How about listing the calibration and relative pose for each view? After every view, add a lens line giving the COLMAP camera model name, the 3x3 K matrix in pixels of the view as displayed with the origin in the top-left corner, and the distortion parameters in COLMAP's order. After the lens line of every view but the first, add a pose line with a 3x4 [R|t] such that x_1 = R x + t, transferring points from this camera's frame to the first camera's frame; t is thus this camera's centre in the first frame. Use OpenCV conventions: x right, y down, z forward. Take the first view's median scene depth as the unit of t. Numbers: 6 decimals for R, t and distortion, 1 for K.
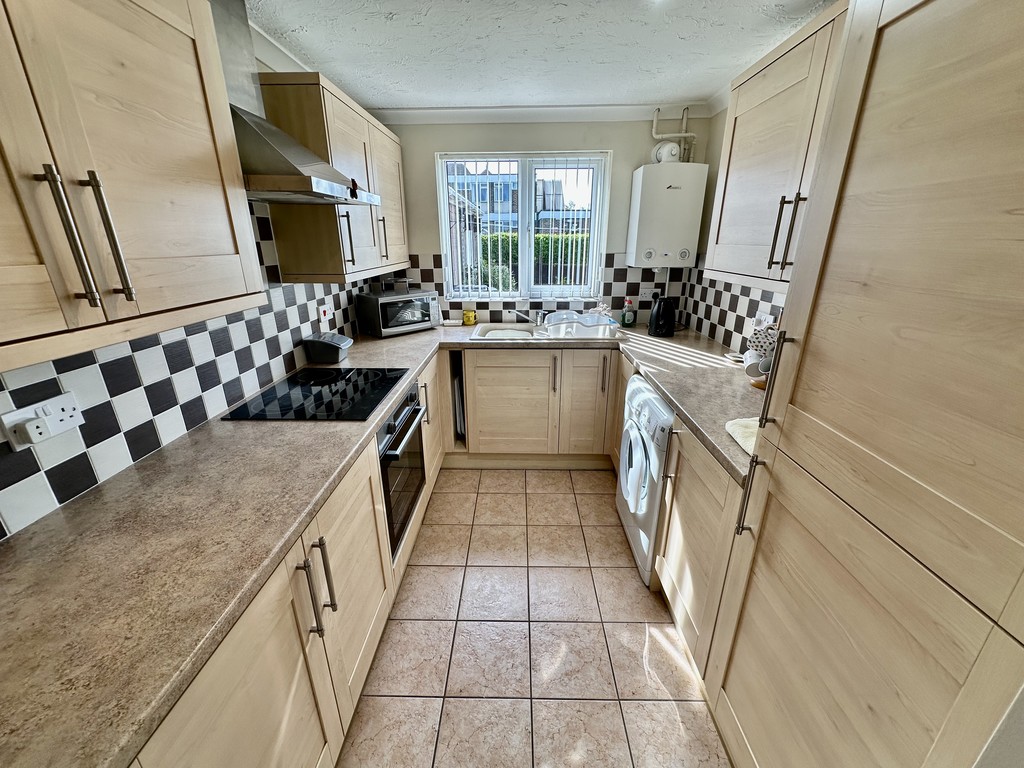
lens RADIAL K [[408.9, 0, 510.5], [0, 408.9, 381.6], [0, 0, 1]] dist [-0.001664, 0.000529]
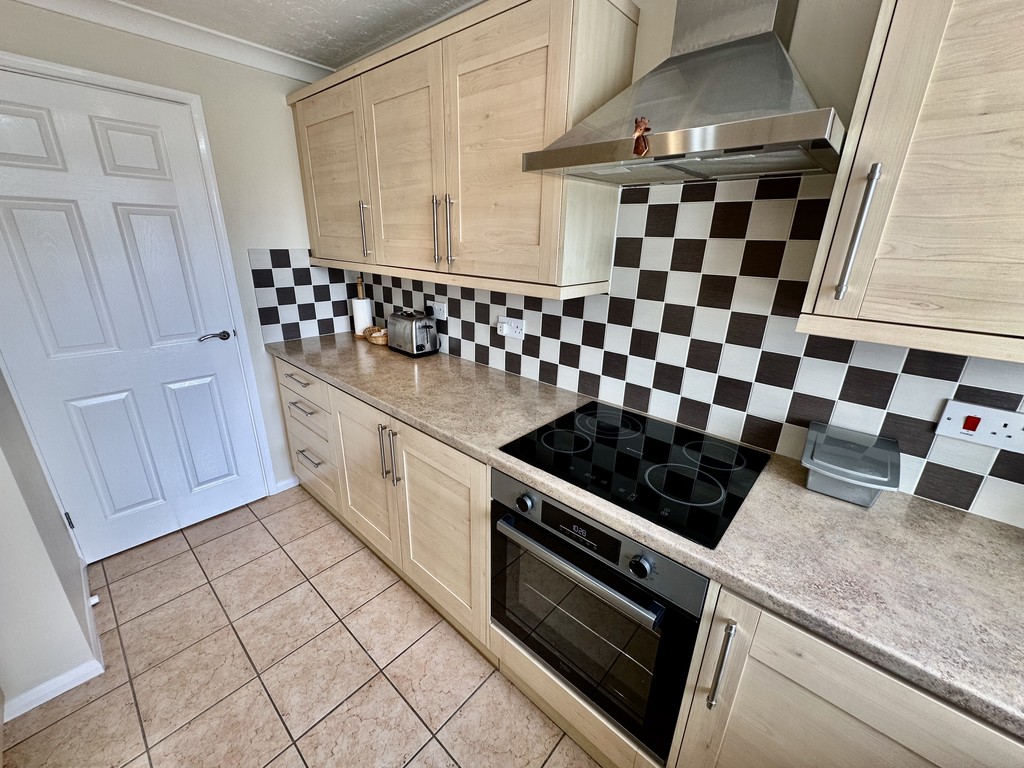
lens RADIAL K [[408.9, 0, 510.5], [0, 408.9, 381.6], [0, 0, 1]] dist [-0.001664, 0.000529]
pose [[-0.649438, 0.240853, -0.721263, 0.108550], [-0.271904, 0.812248, 0.516063, -0.248312], [0.710140, 0.531265, -0.462016, 0.730447]]
